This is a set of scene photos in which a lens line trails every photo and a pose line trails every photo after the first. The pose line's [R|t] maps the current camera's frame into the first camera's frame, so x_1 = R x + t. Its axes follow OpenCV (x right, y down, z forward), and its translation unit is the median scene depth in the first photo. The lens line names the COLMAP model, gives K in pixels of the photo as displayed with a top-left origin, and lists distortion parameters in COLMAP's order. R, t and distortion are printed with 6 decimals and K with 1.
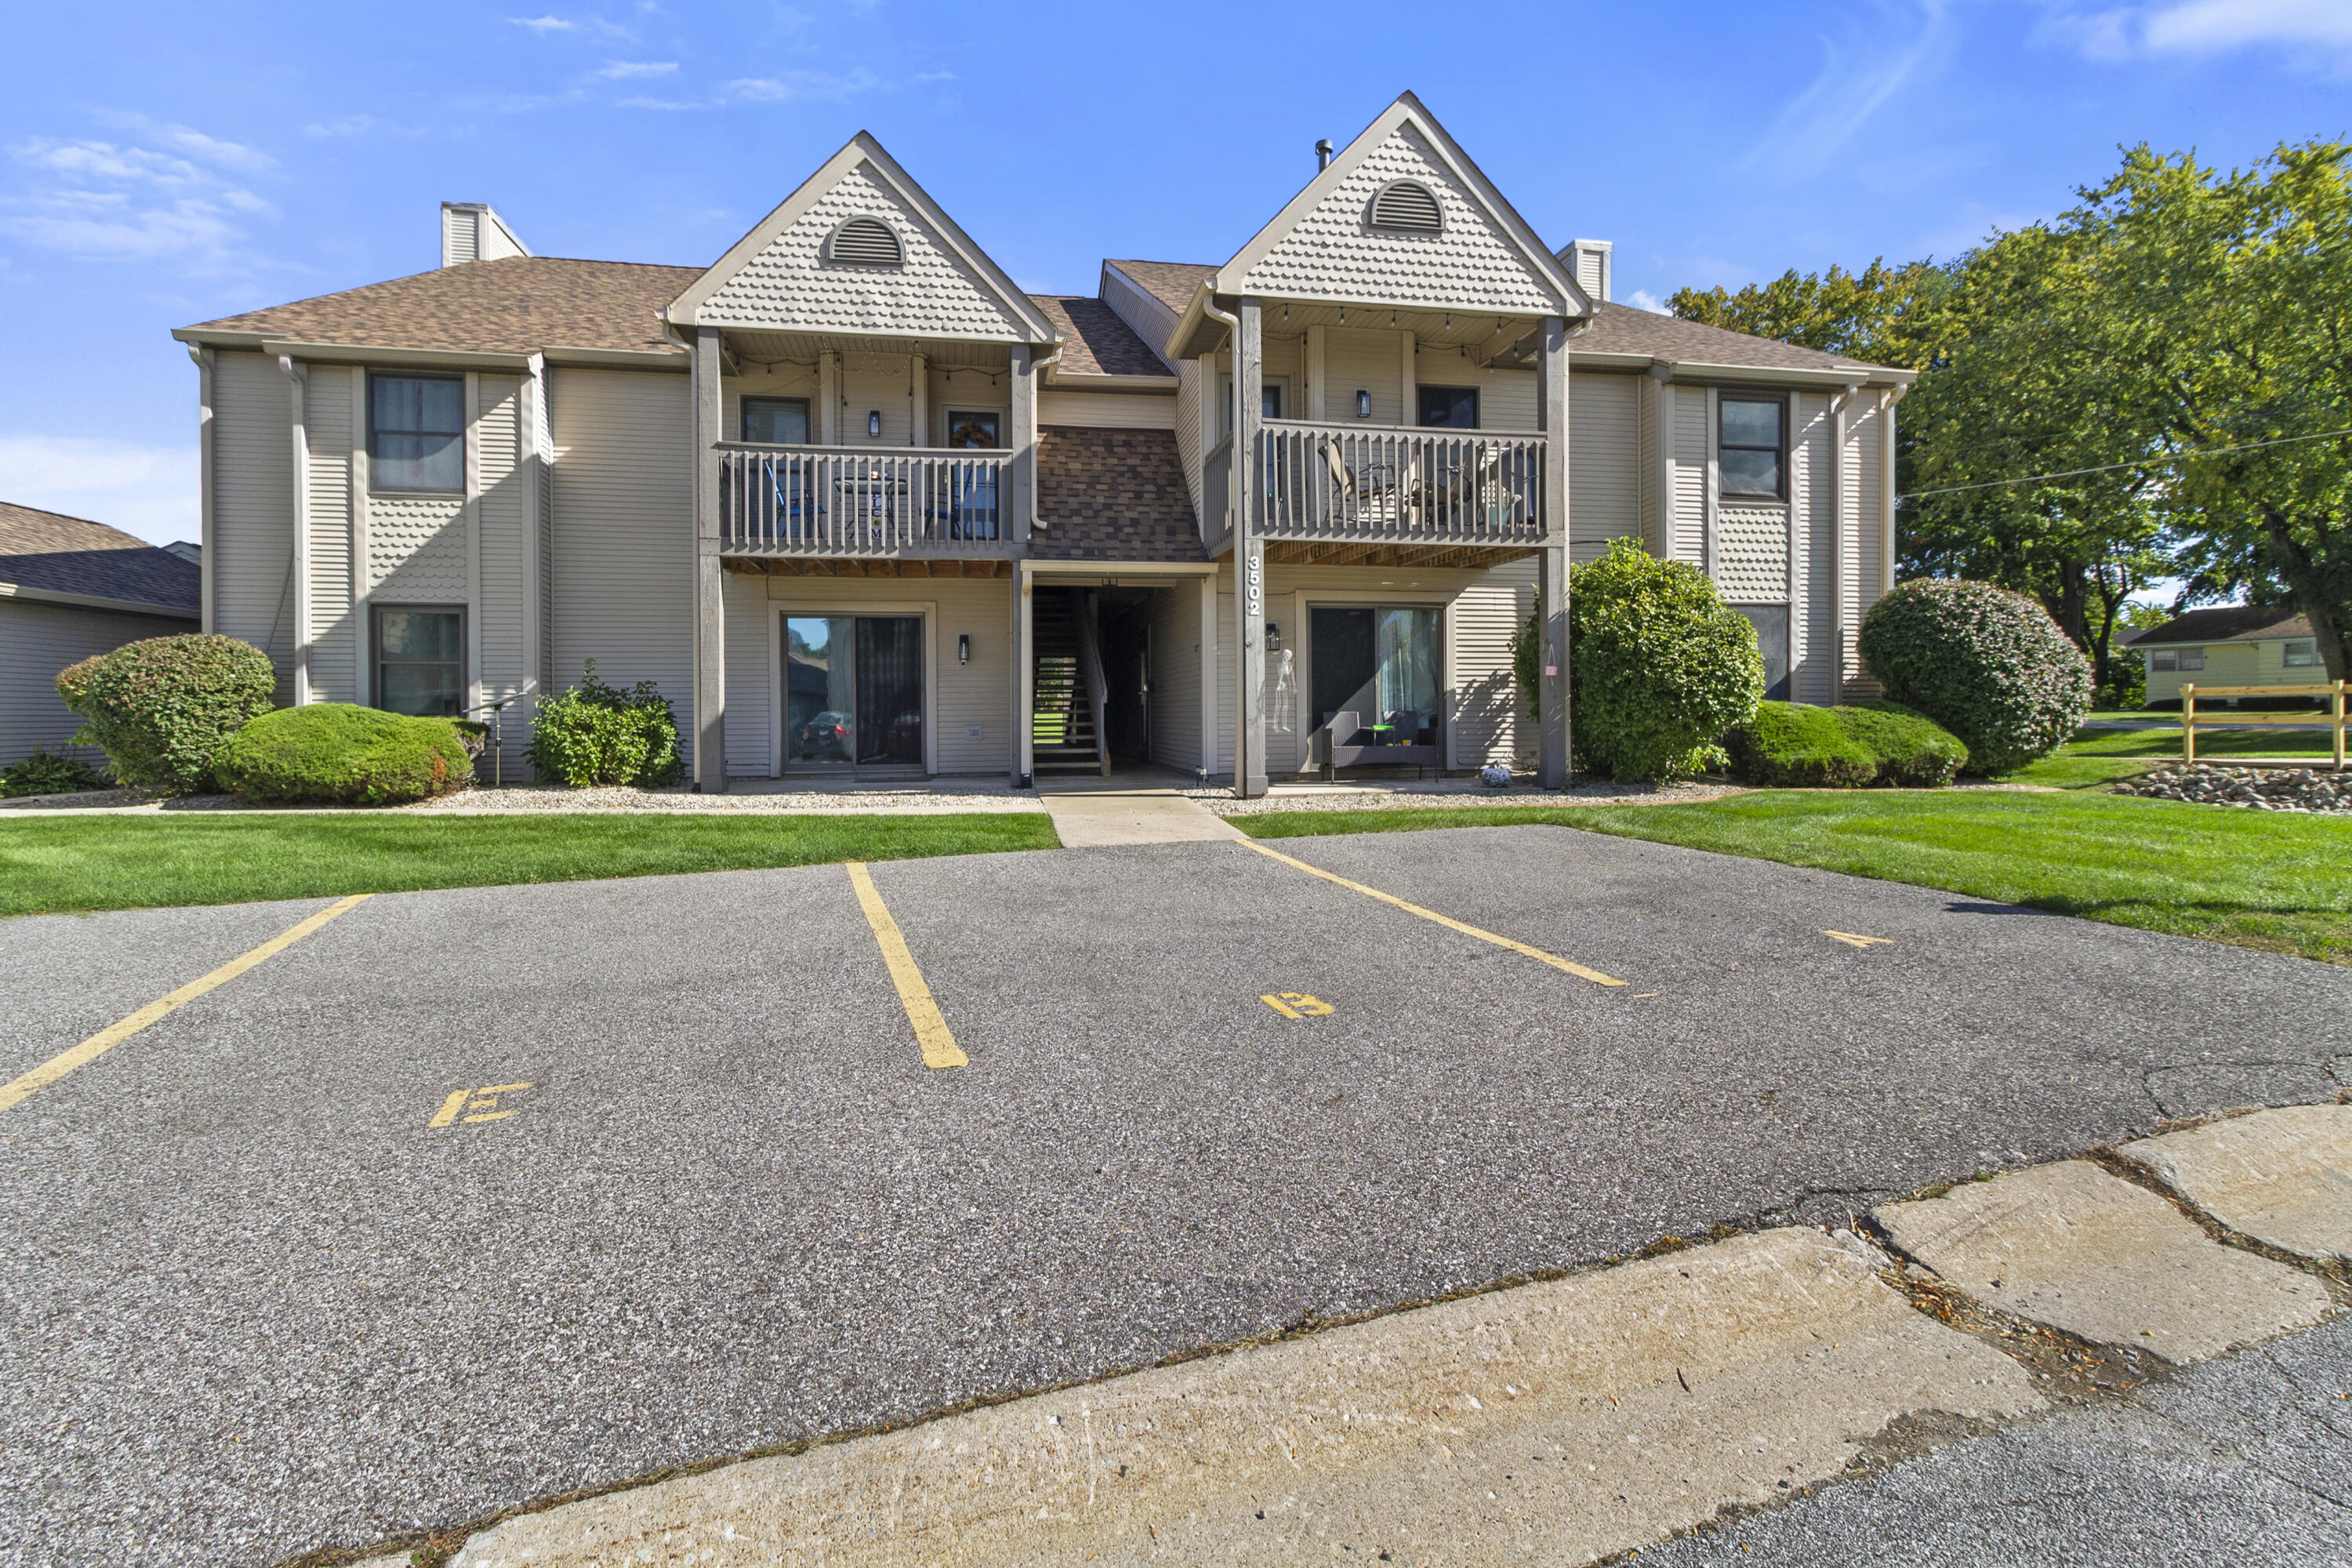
lens RADIAL K [[1119.7, 0, 1196.9], [0, 1119.7, 714.3], [0, 0, 1]] dist [0.003659, 0.001264]
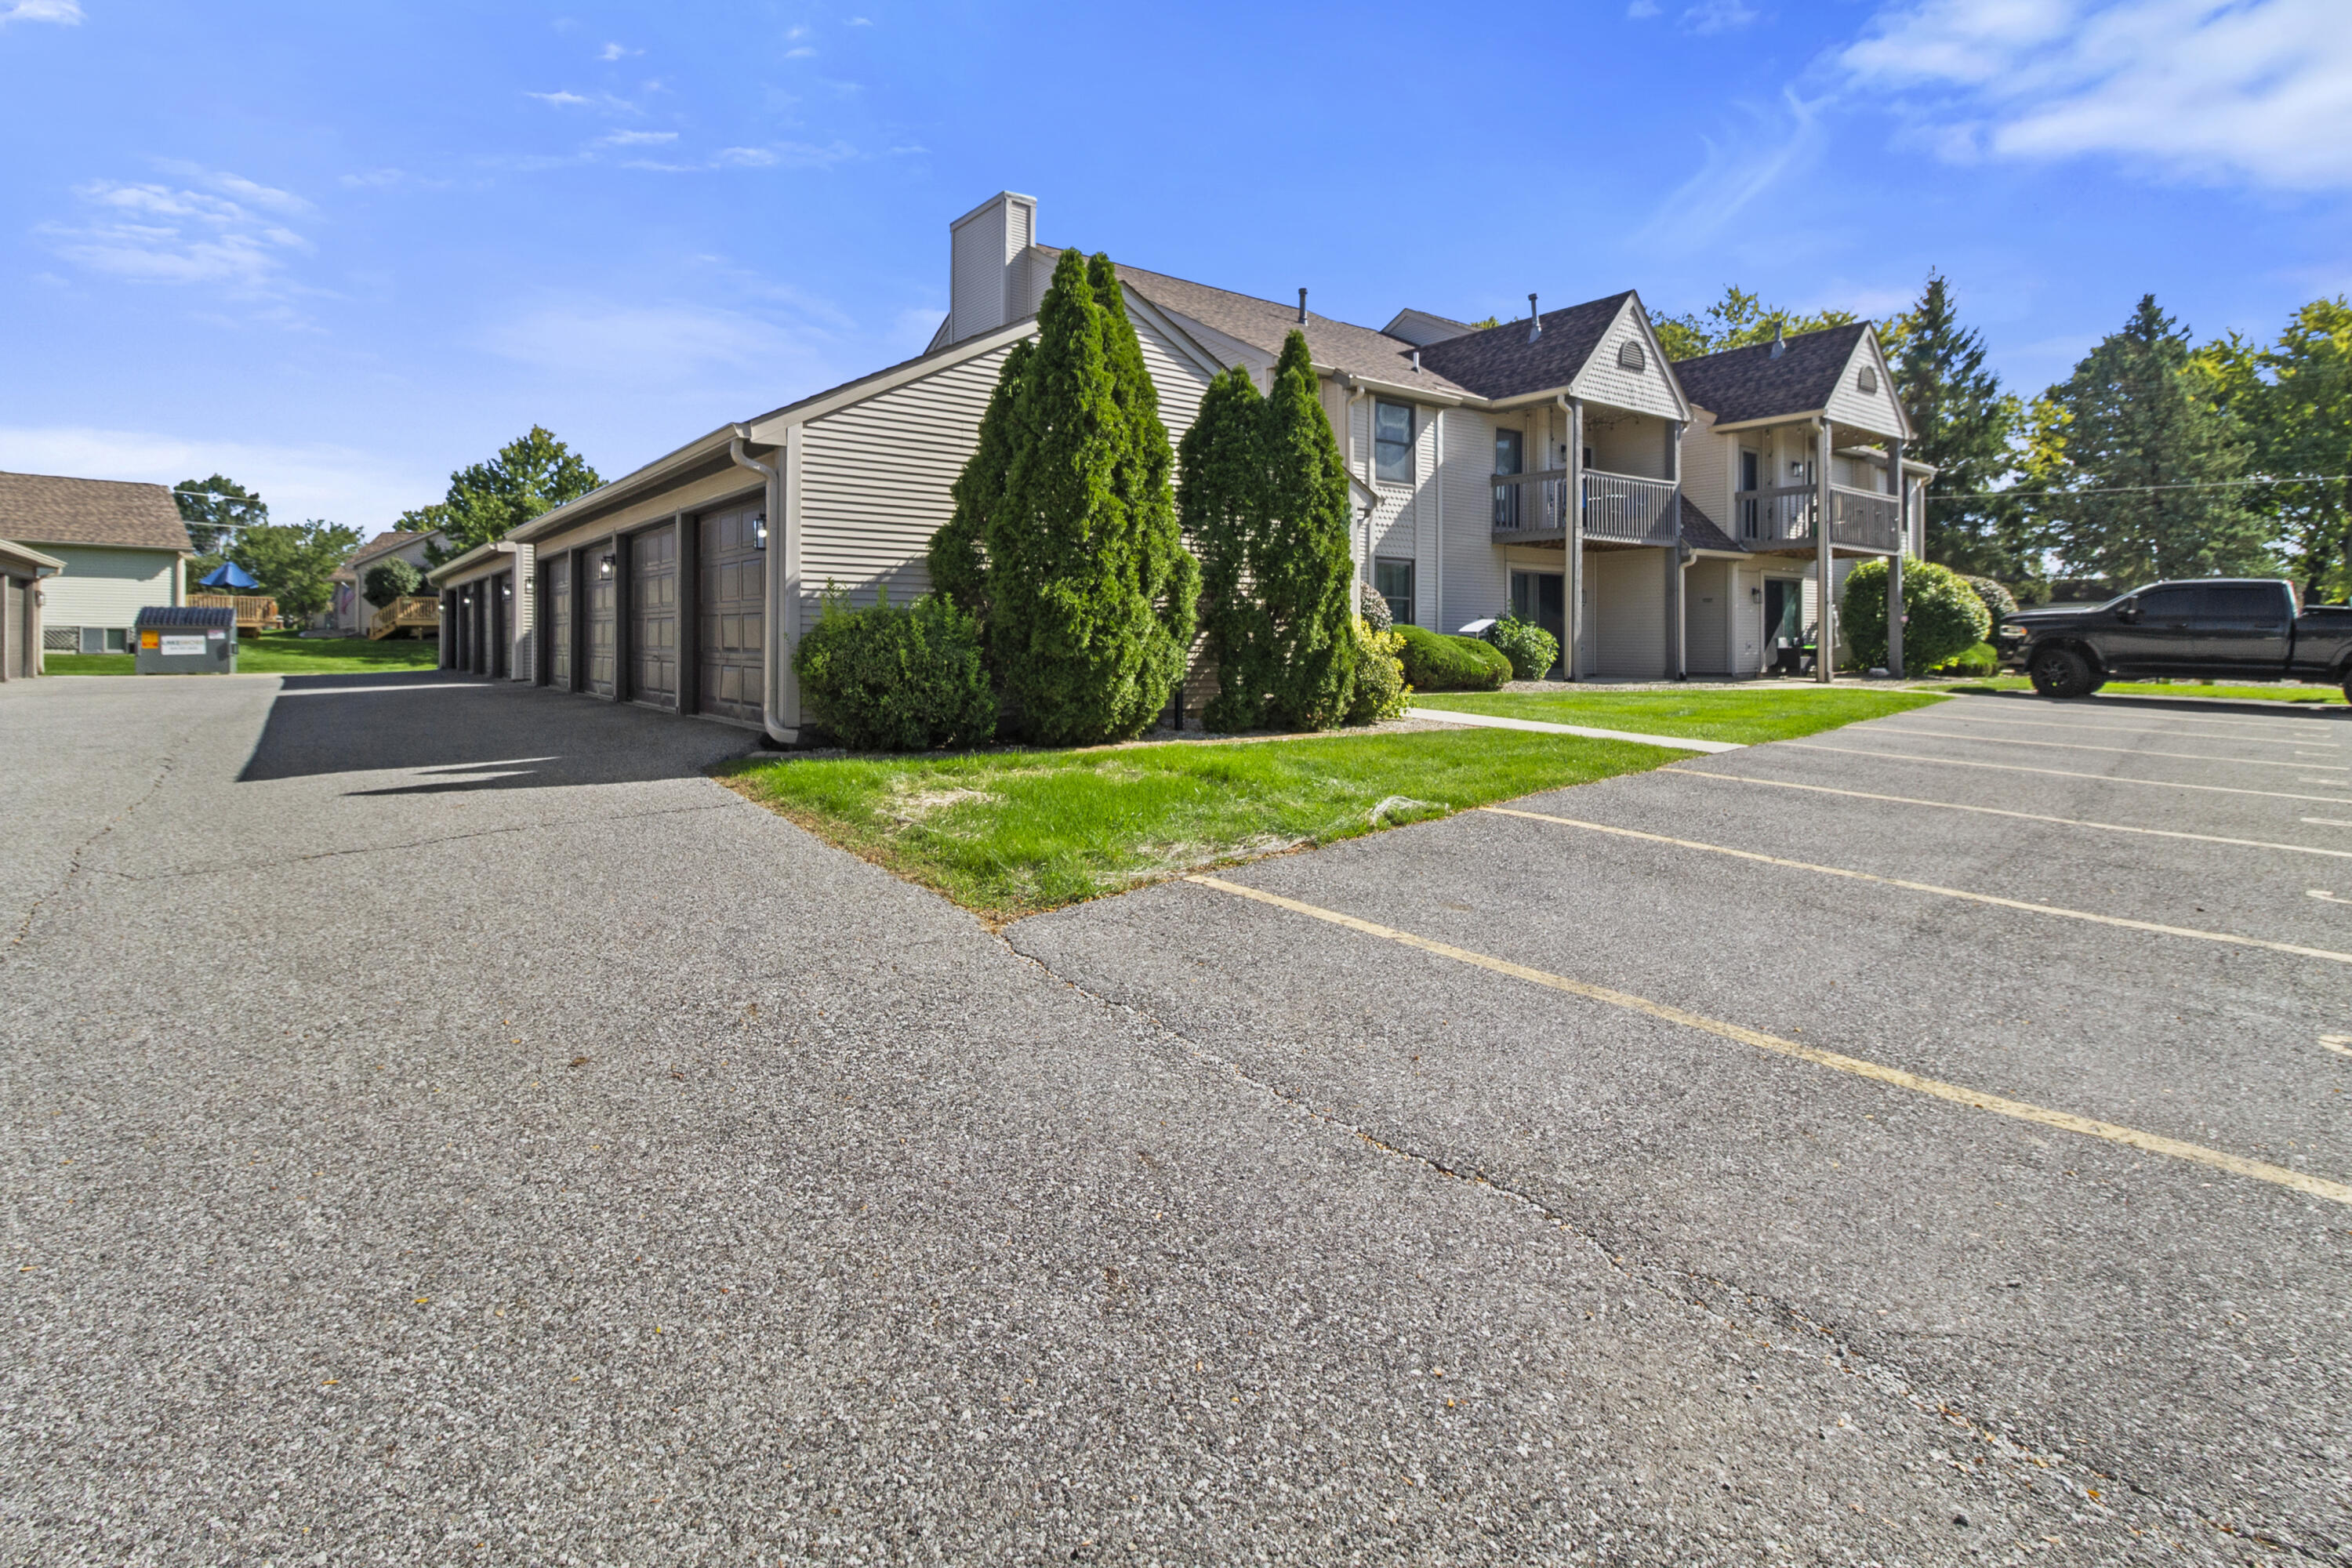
lens RADIAL K [[1109.6, 0, 1175.1], [0, 1109.6, 640.2], [0, 0, 1]] dist [0.001883, 0.000257]
pose [[0.898431, 0.010259, 0.438994, -1.636515], [-0.006821, 0.999932, -0.009409, 0.025531], [-0.439061, 0.005459, 0.898441, -0.187142]]
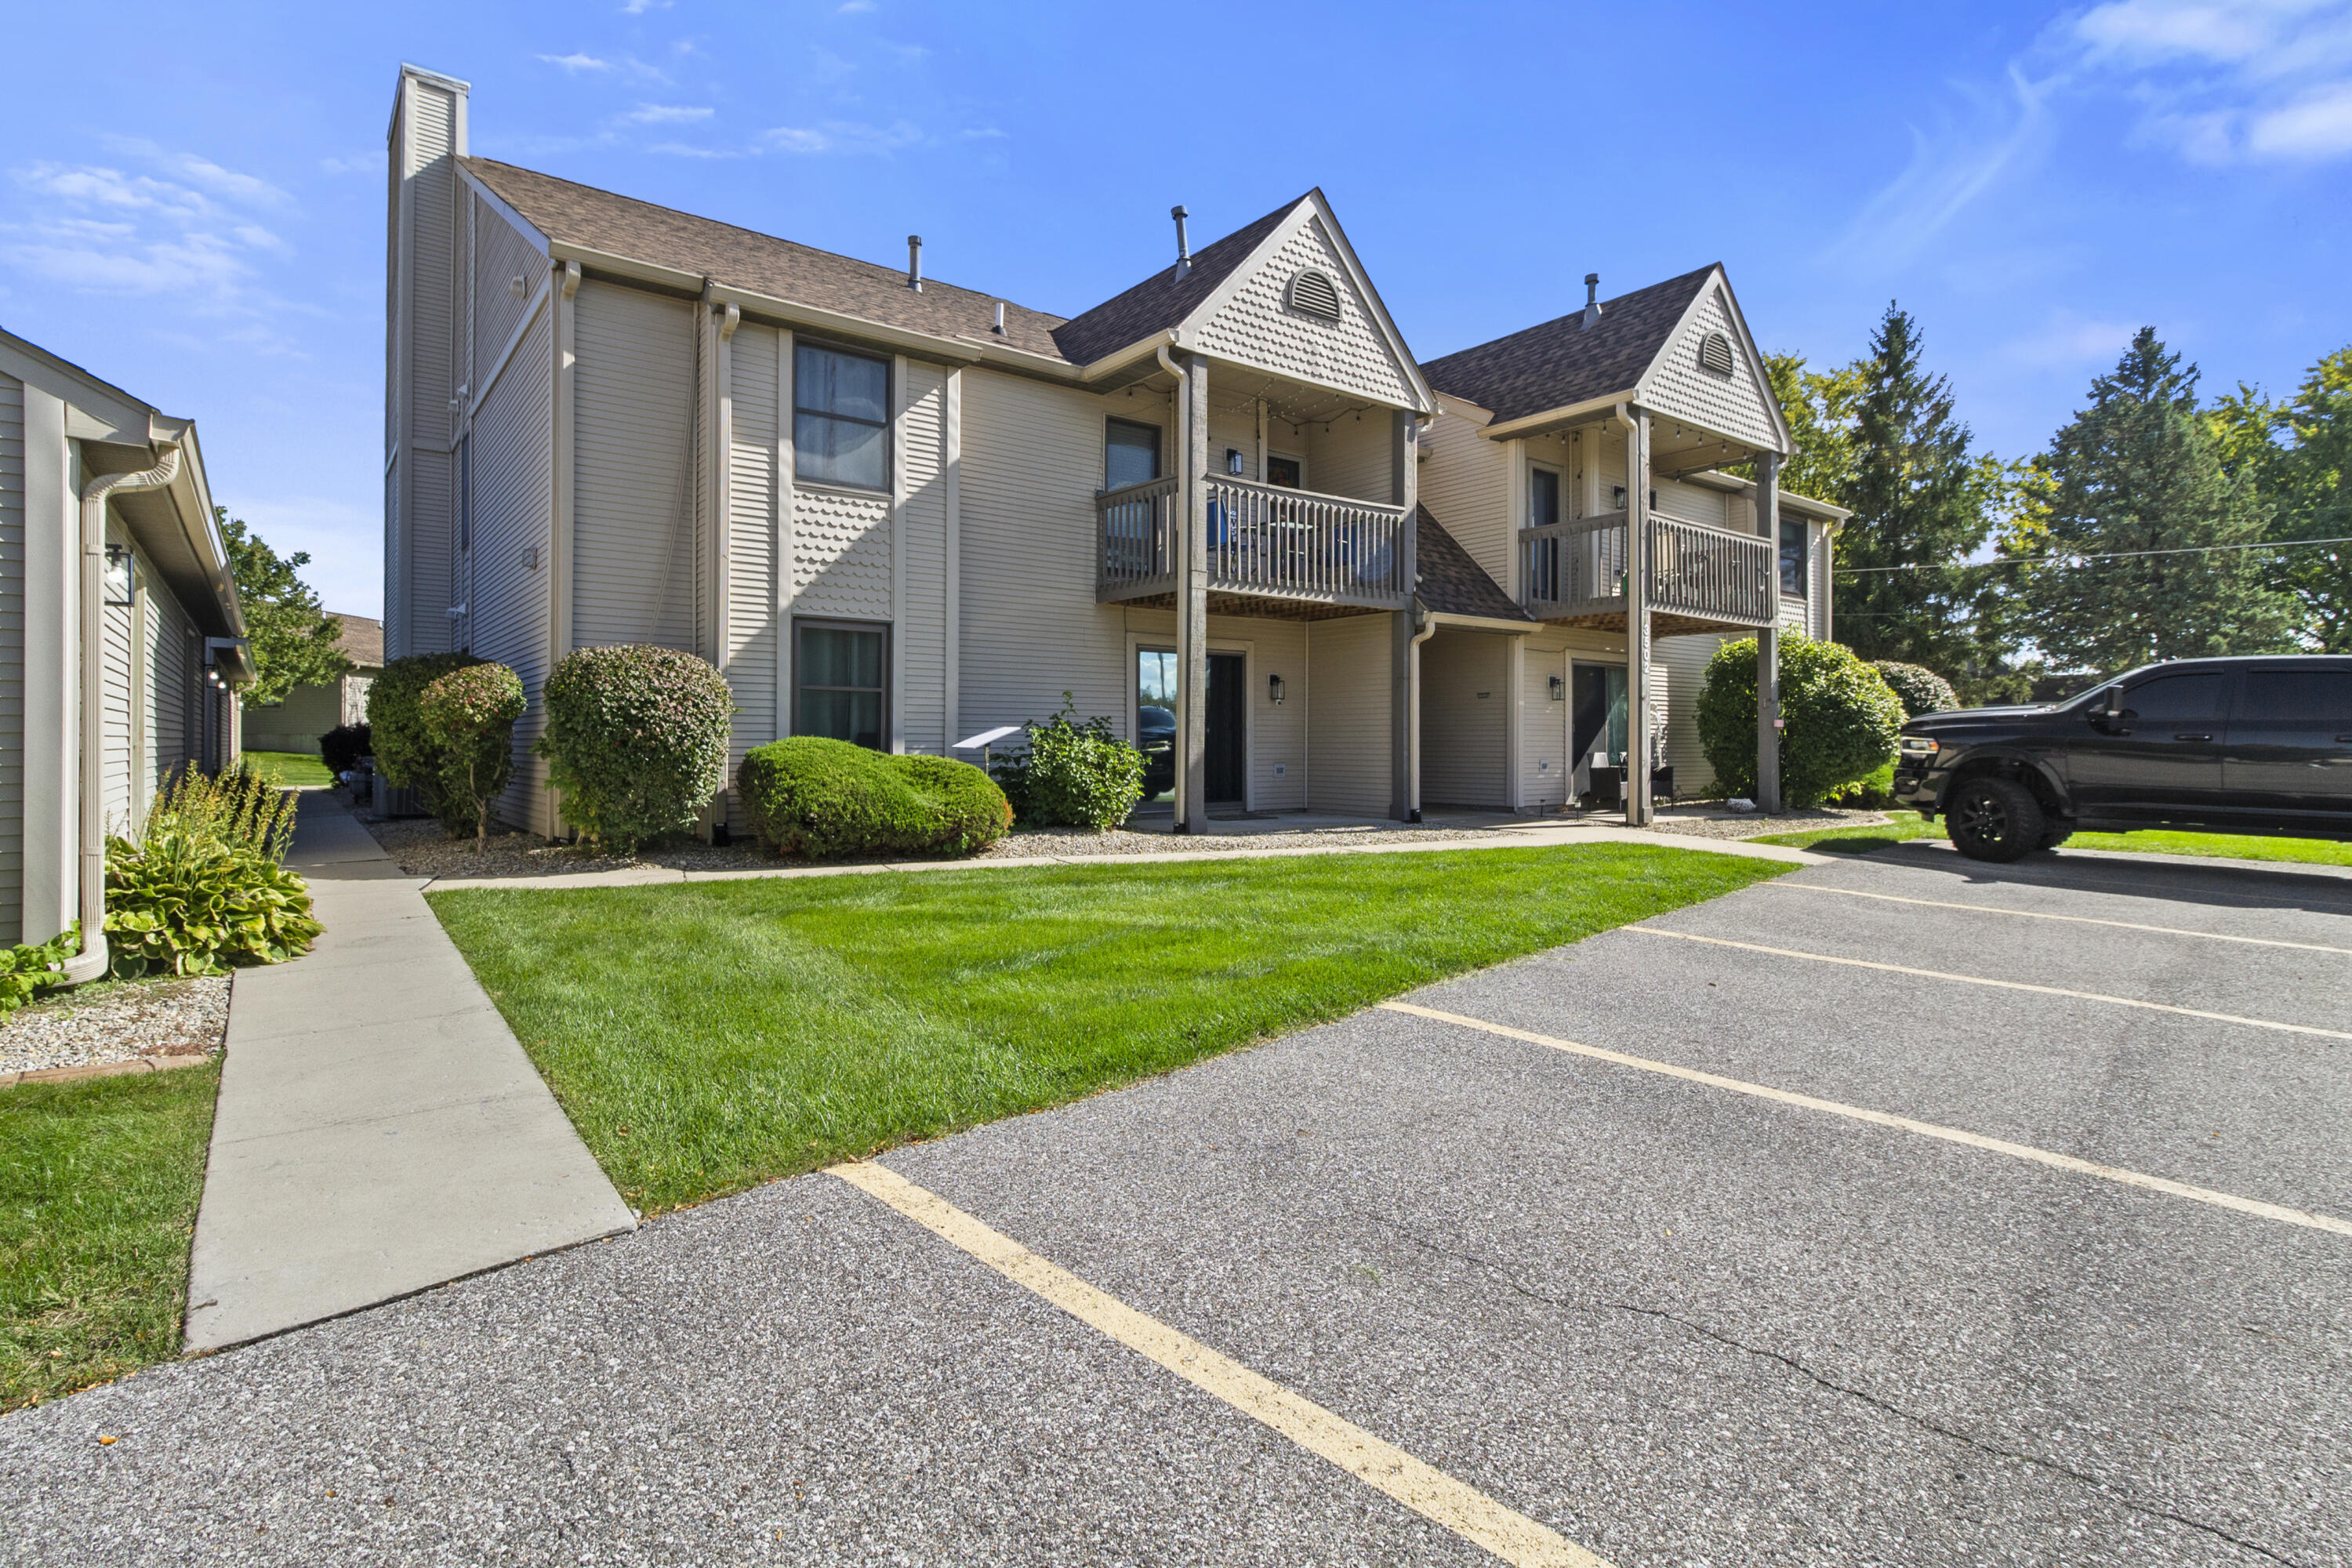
lens RADIAL K [[1140.6, 0, 1170.8], [0, 1140.6, 740.7], [0, 0, 1]] dist [0.001268, 0.000735]
pose [[0.893196, 0.010926, 0.449536, -0.882219], [-0.007166, 0.999924, -0.010065, -0.000318], [-0.449611, 0.005769, 0.893206, 0.126895]]
